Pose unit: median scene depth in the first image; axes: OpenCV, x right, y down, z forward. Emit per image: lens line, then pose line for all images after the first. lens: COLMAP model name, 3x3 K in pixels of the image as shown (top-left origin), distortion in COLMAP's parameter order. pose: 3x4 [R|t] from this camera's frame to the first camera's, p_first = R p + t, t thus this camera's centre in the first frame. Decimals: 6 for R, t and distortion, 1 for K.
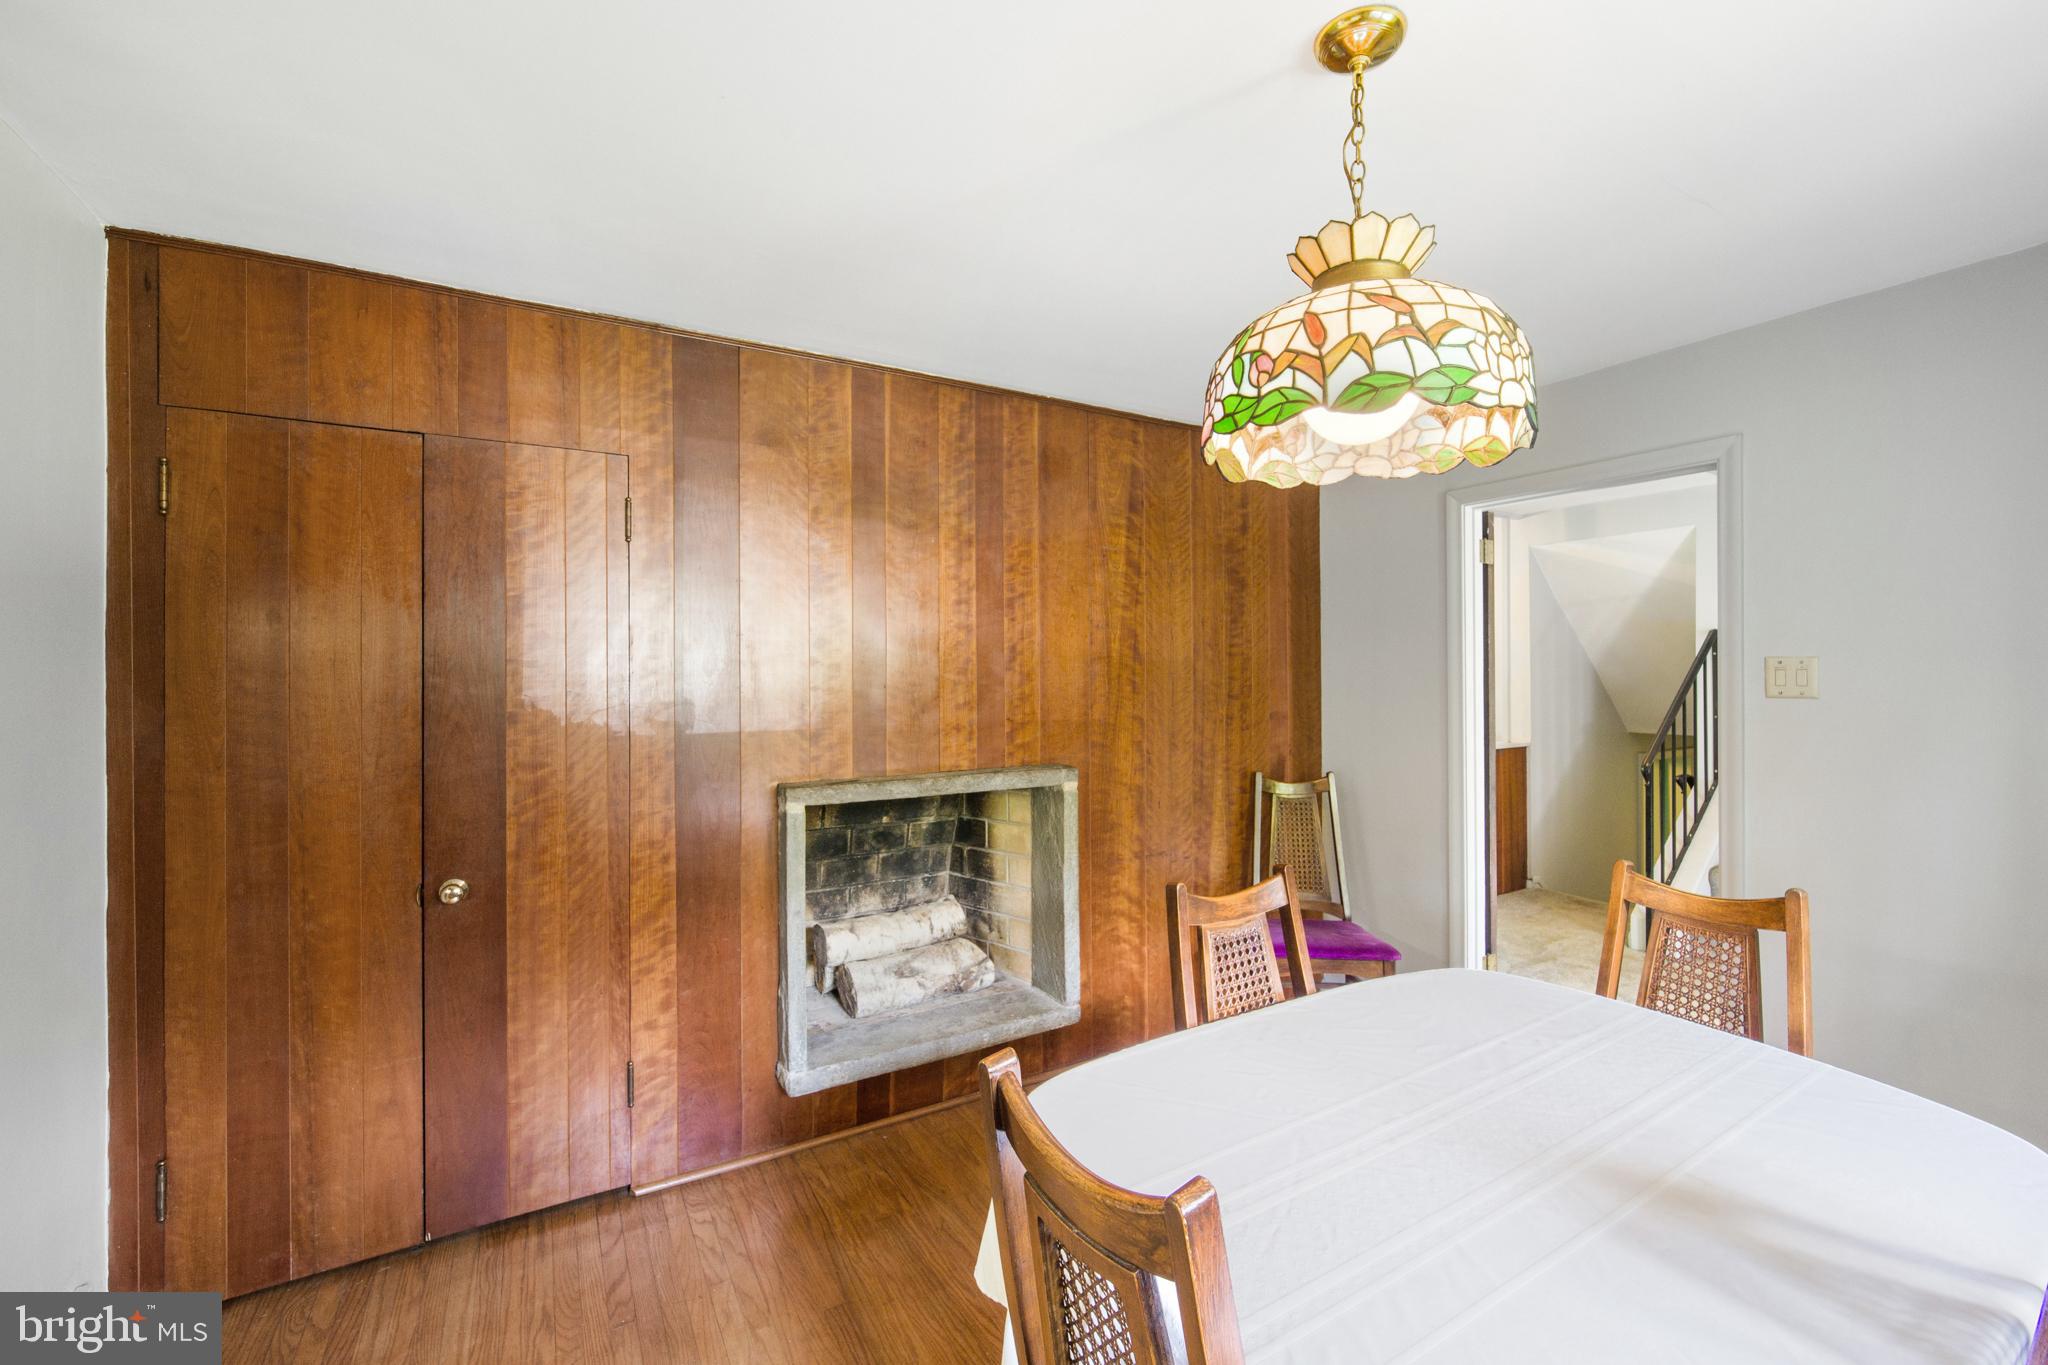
lens RADIAL K [[841.7, 0, 1014.0], [0, 841.7, 670.5], [0, 0, 1]] dist [-0.004646, -0.000545]
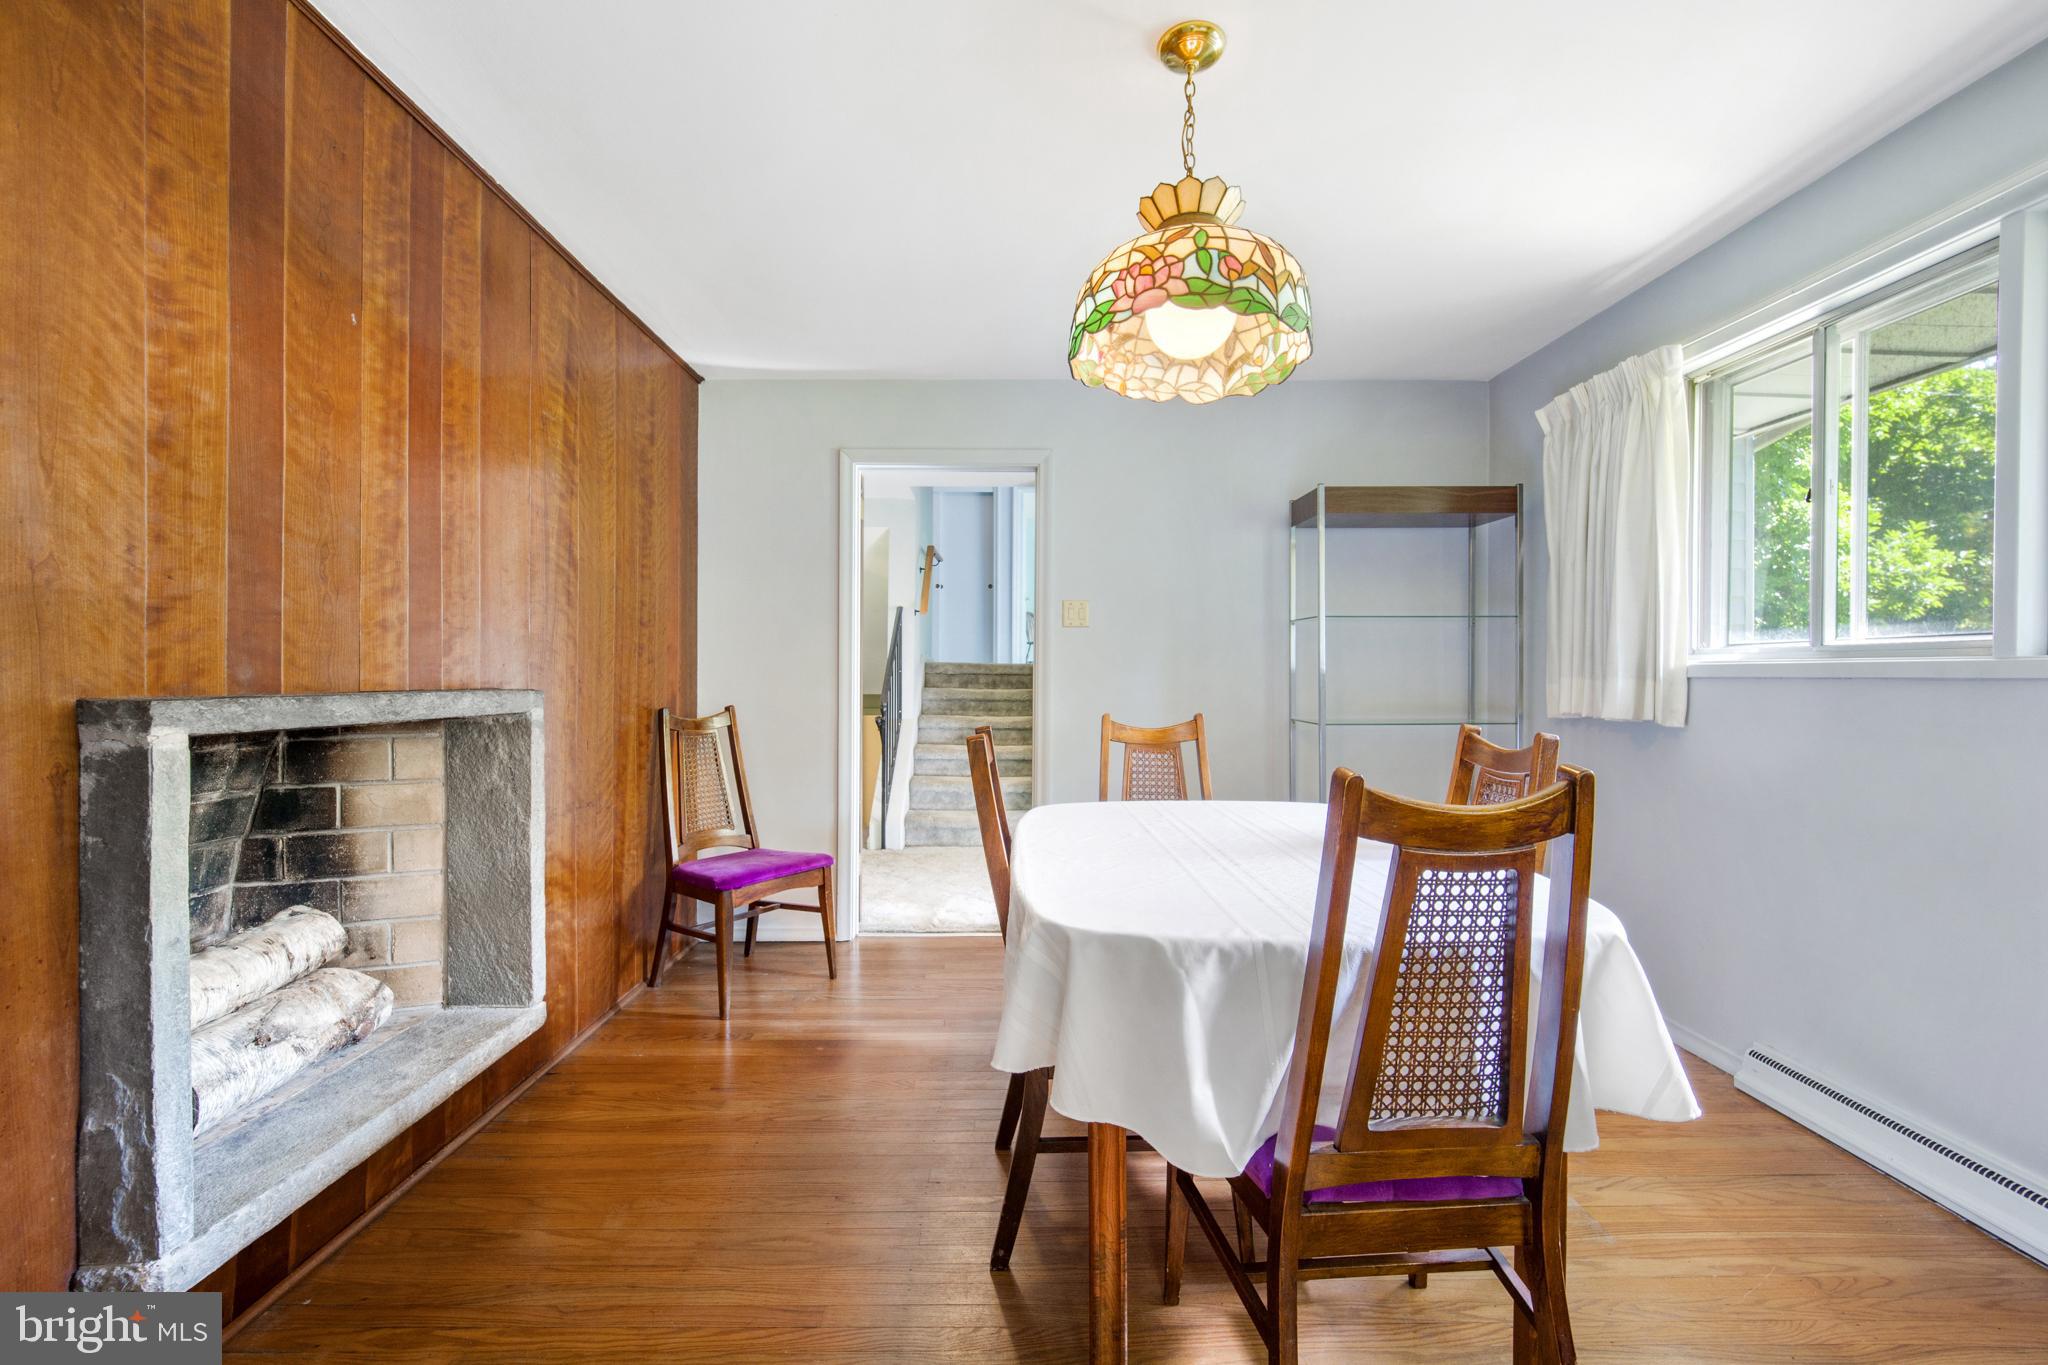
lens RADIAL K [[841.7, 0, 1023.3], [0, 841.7, 682.0], [0, 0, 1]] dist [-0.004646, -0.000545]
pose [[0.495913, 0.001363, 0.868371, -0.369317], [-0.008758, 0.999956, 0.003432, 0.101766], [-0.868328, -0.009307, 0.495903, 0.247451]]
